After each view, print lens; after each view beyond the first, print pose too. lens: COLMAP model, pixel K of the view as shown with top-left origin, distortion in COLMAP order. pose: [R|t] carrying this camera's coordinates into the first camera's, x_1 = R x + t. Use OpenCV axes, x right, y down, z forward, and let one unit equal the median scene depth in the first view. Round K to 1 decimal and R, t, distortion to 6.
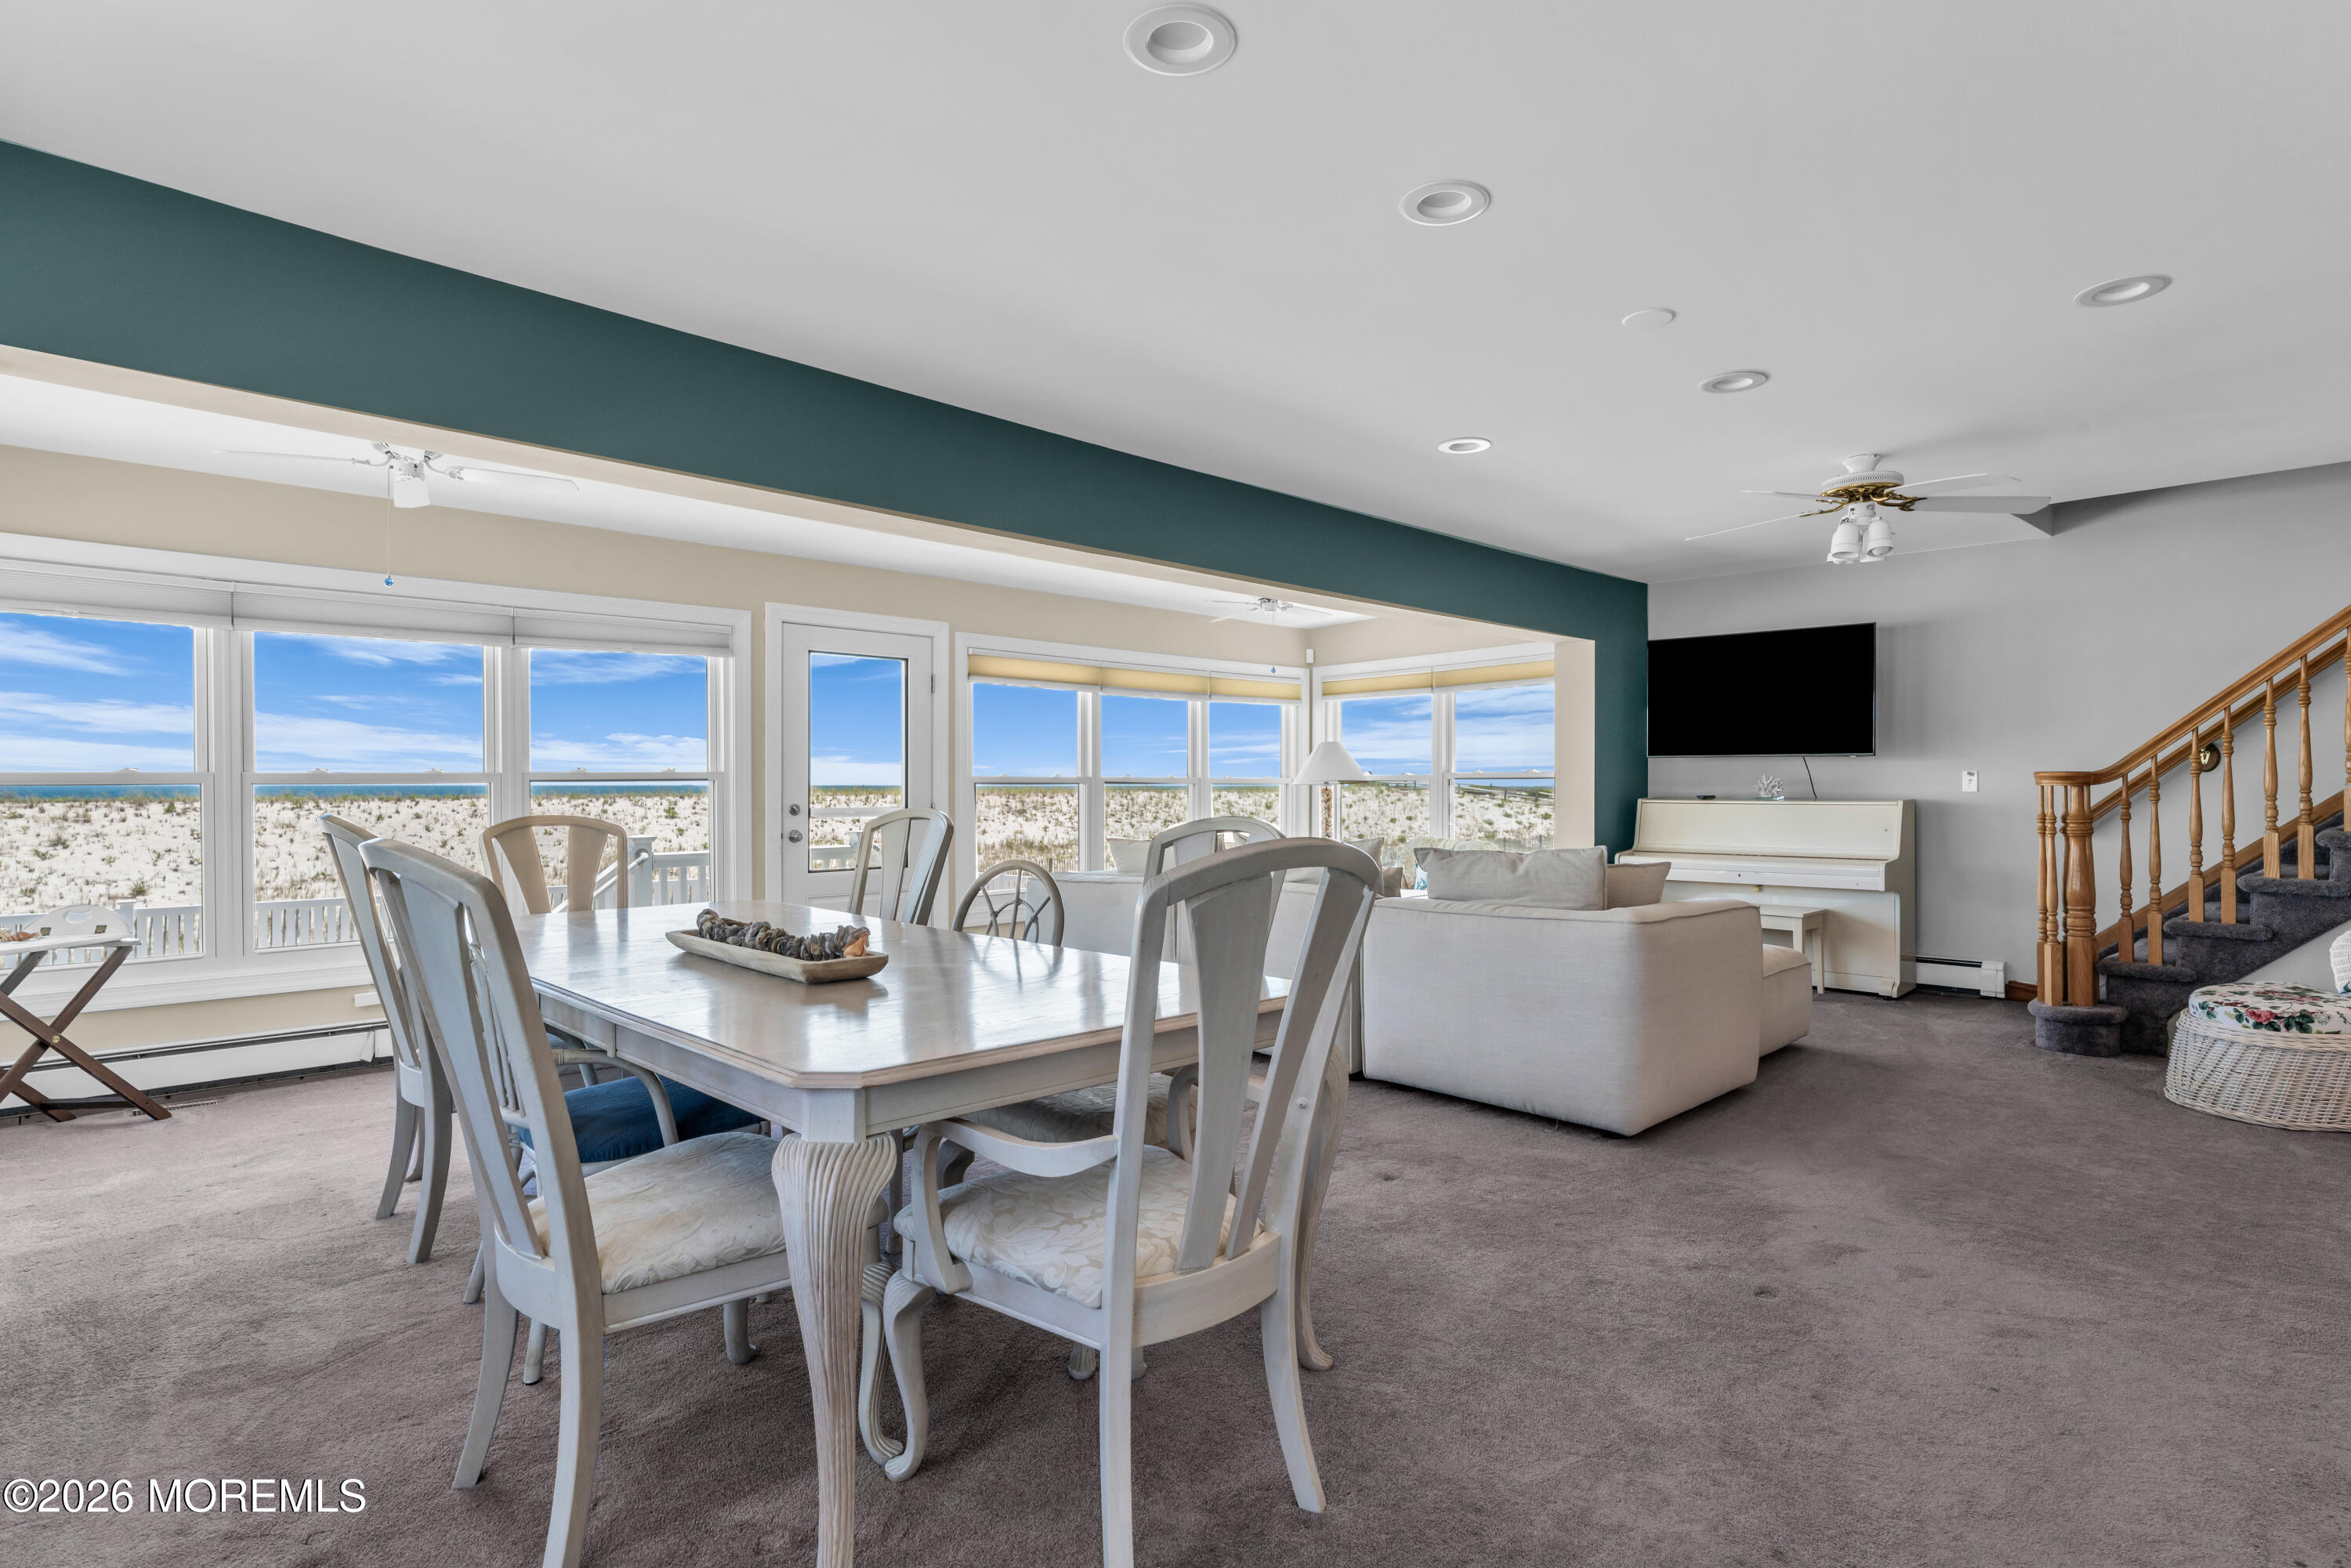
lens RADIAL K [[1159.0, 0, 1169.3], [0, 1159.0, 781.6], [0, 0, 1]] dist [-0.003459, 0.001934]
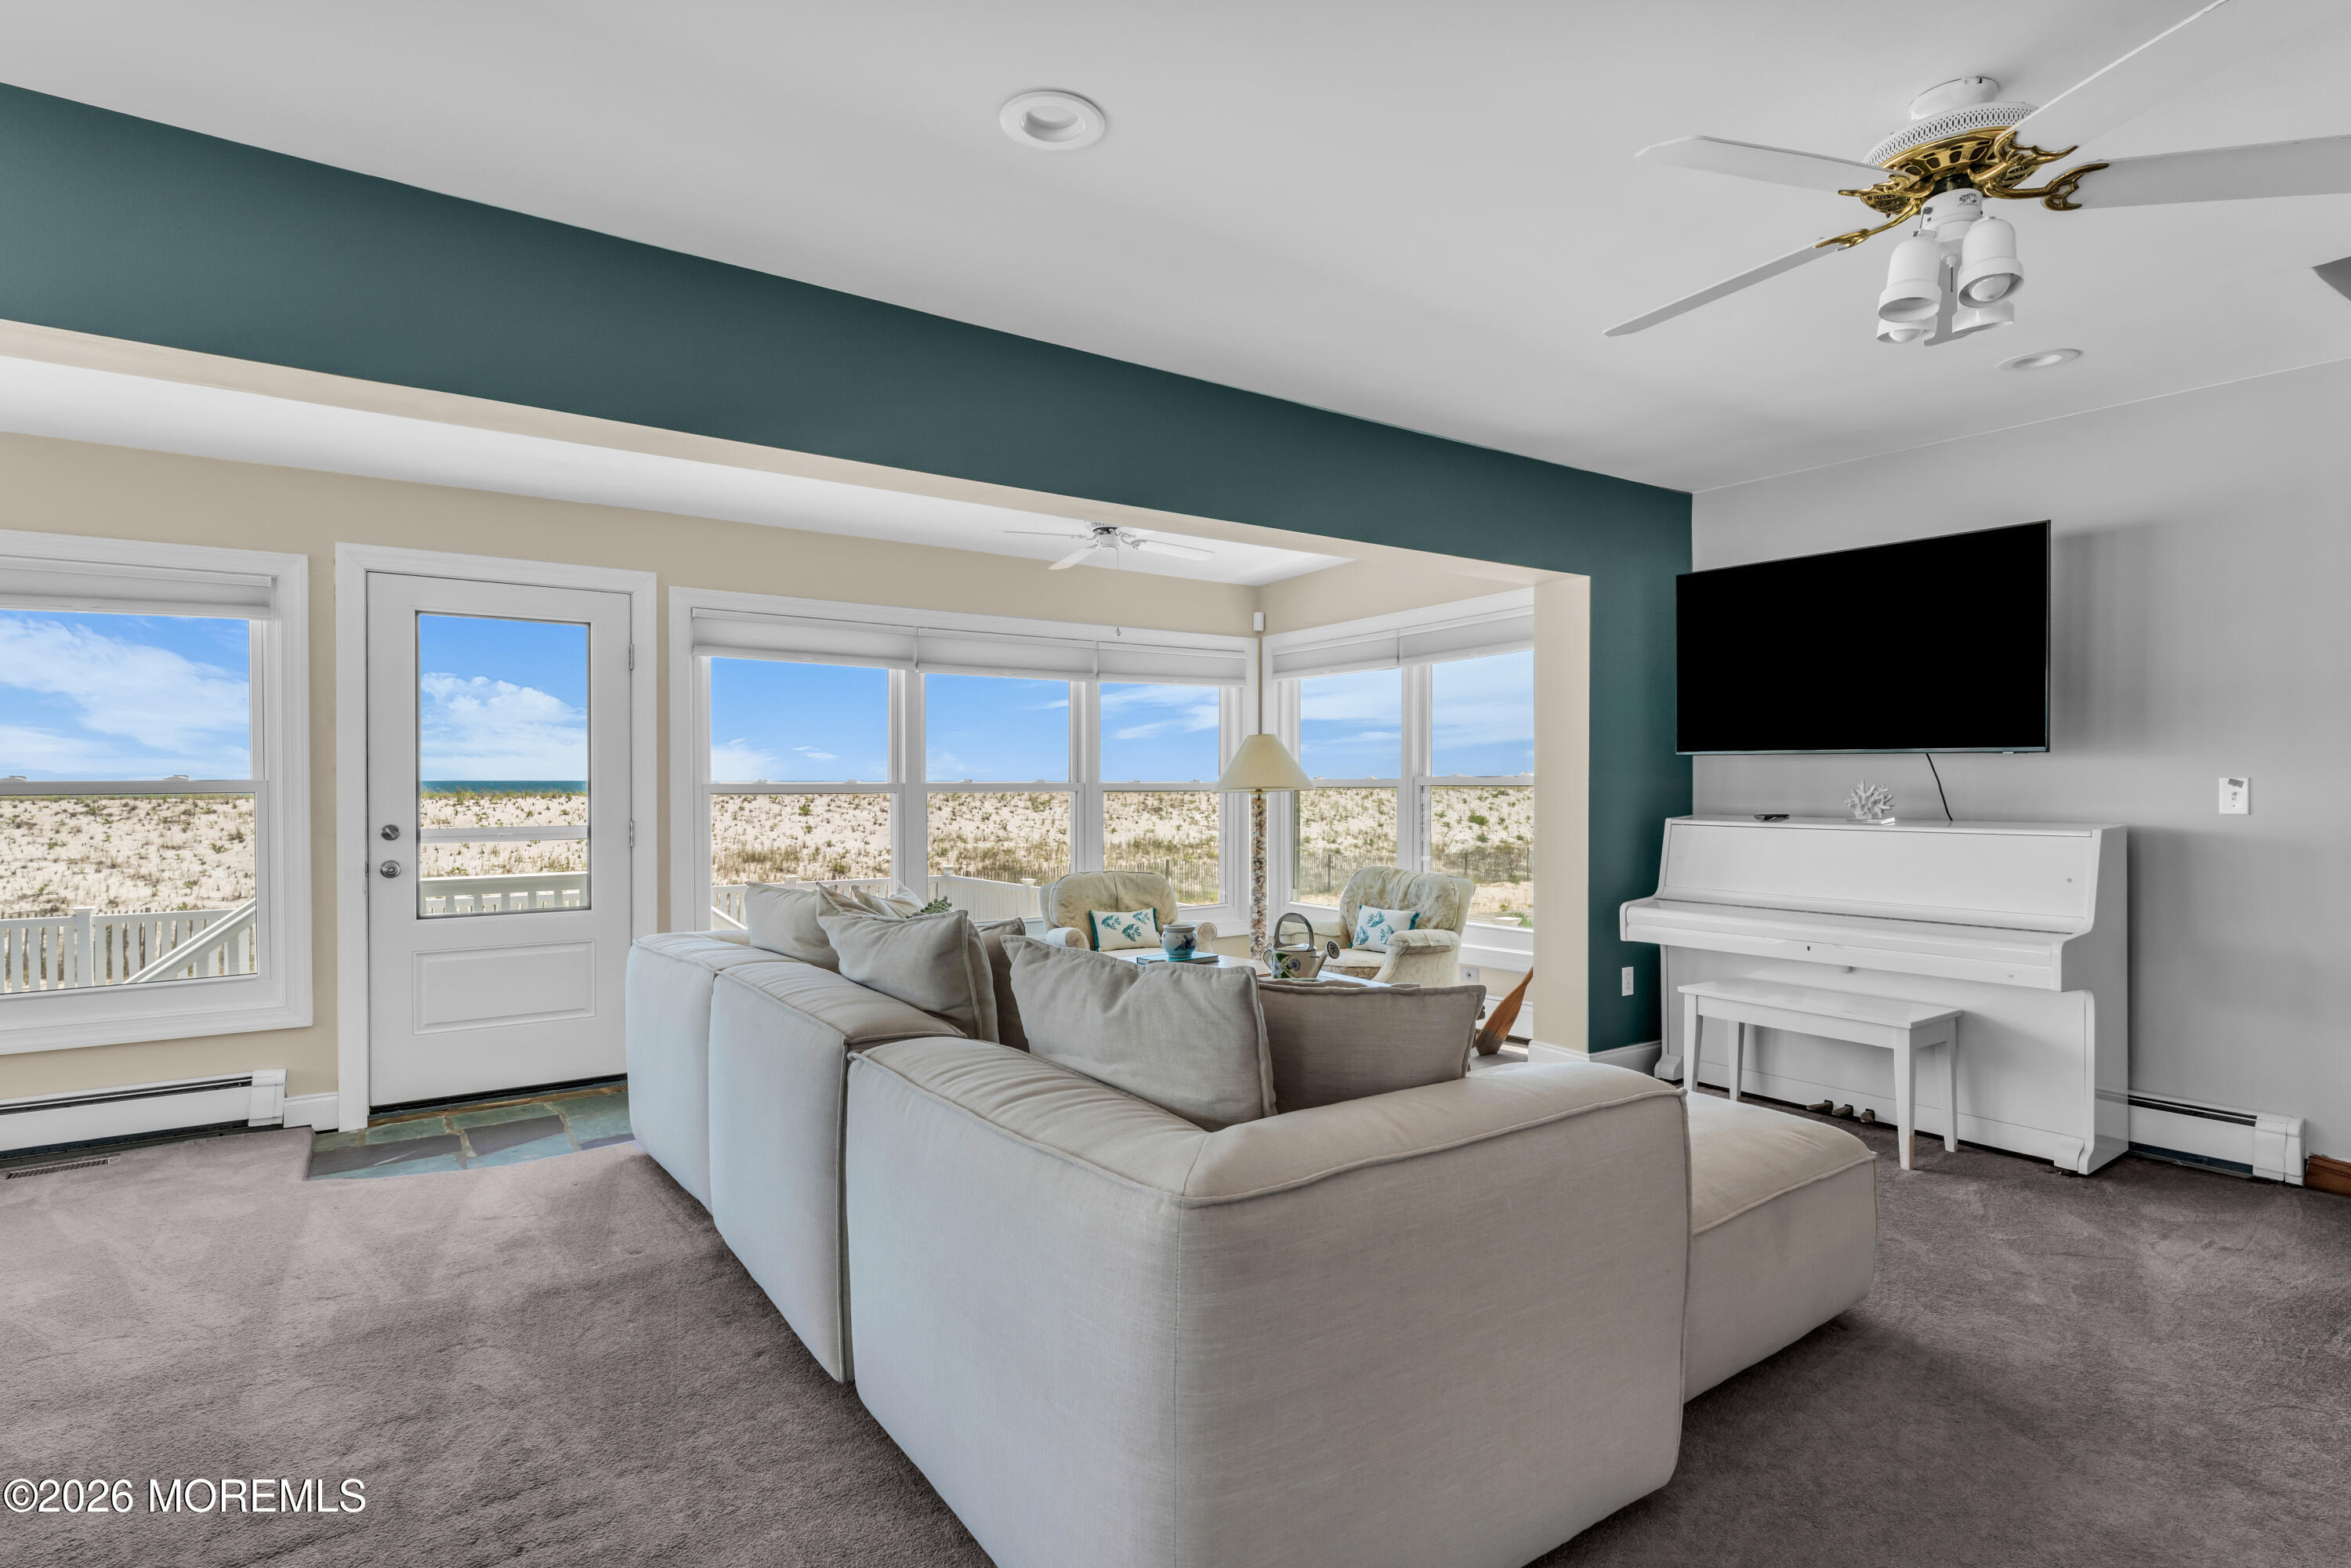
lens RADIAL K [[1159.0, 0, 1167.3], [0, 1159.0, 786.7], [0, 0, 1]] dist [-0.003459, 0.001934]
pose [[0.988605, 0.000825, -0.150530, 0.226715], [0.000351, 0.999970, 0.007784, -0.008119], [0.150532, -0.007748, 0.988575, 0.314844]]
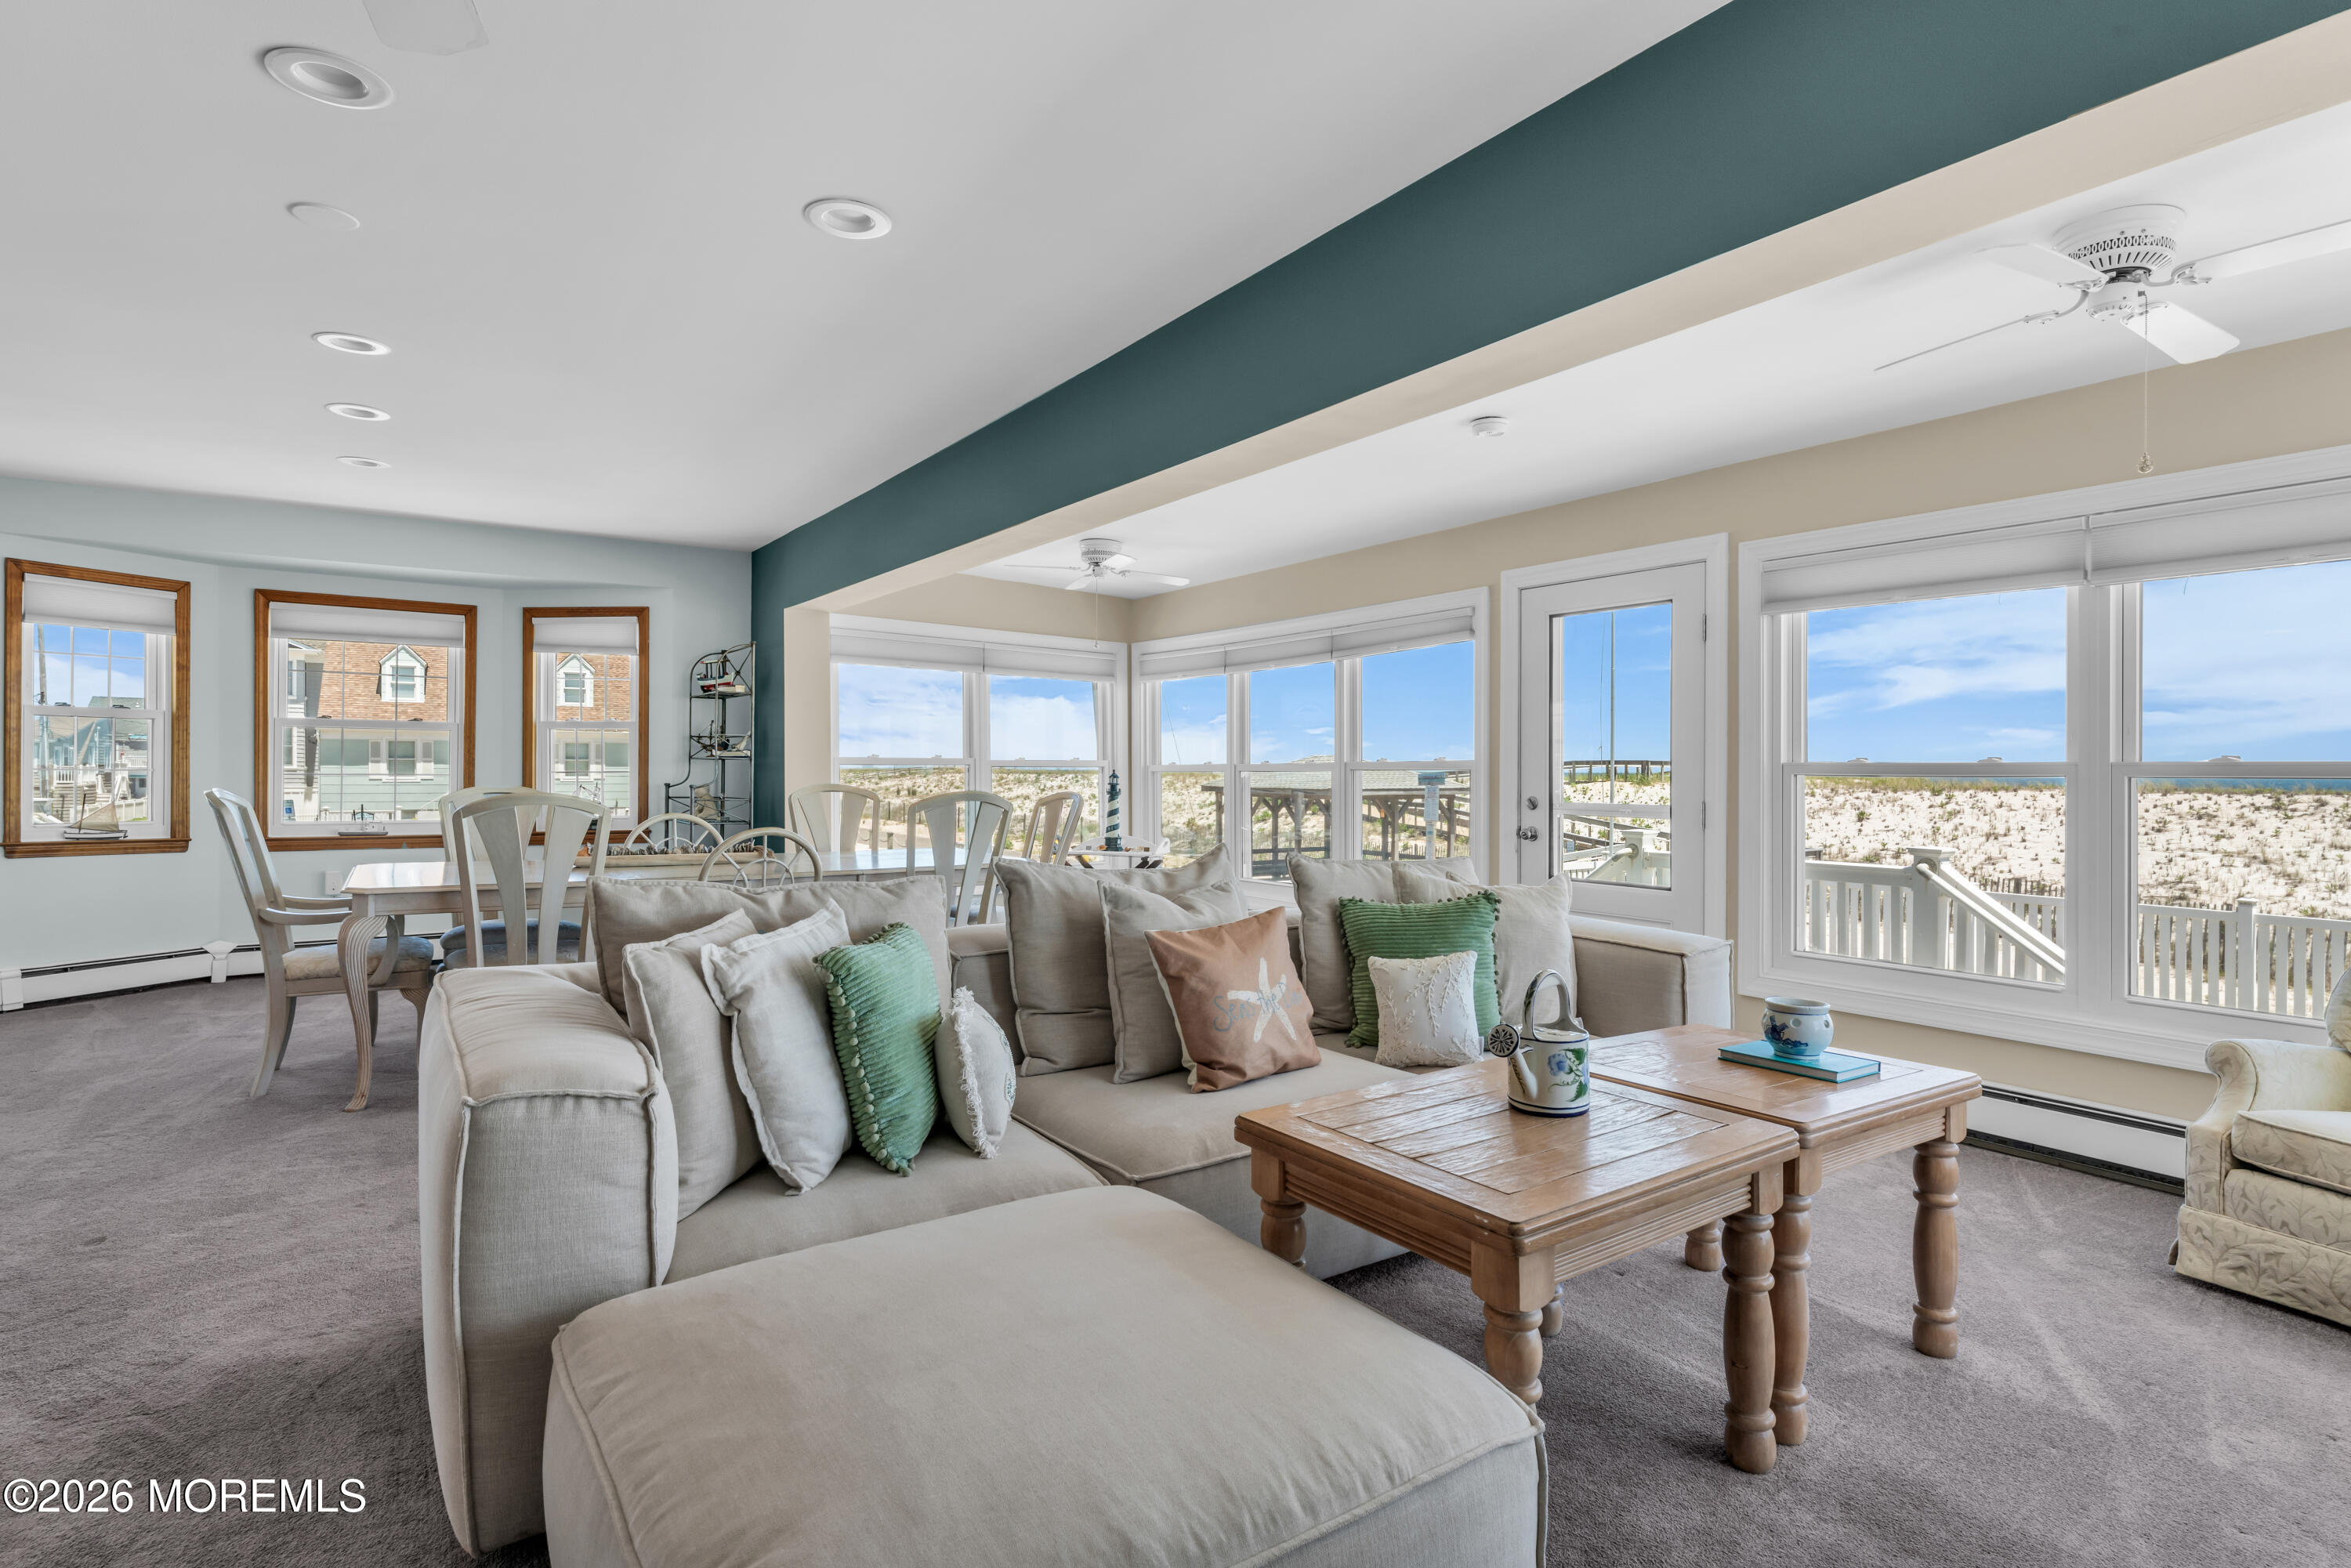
lens RADIAL K [[1159.0, 0, 1185.3], [0, 1159.0, 769.7], [0, 0, 1]] dist [-0.003459, 0.001934]
pose [[-0.165119, -0.001003, -0.986273, 0.496935], [-0.003999, 0.999992, -0.000347, 0.000819], [0.986266, 0.003887, -0.165121, 0.770212]]
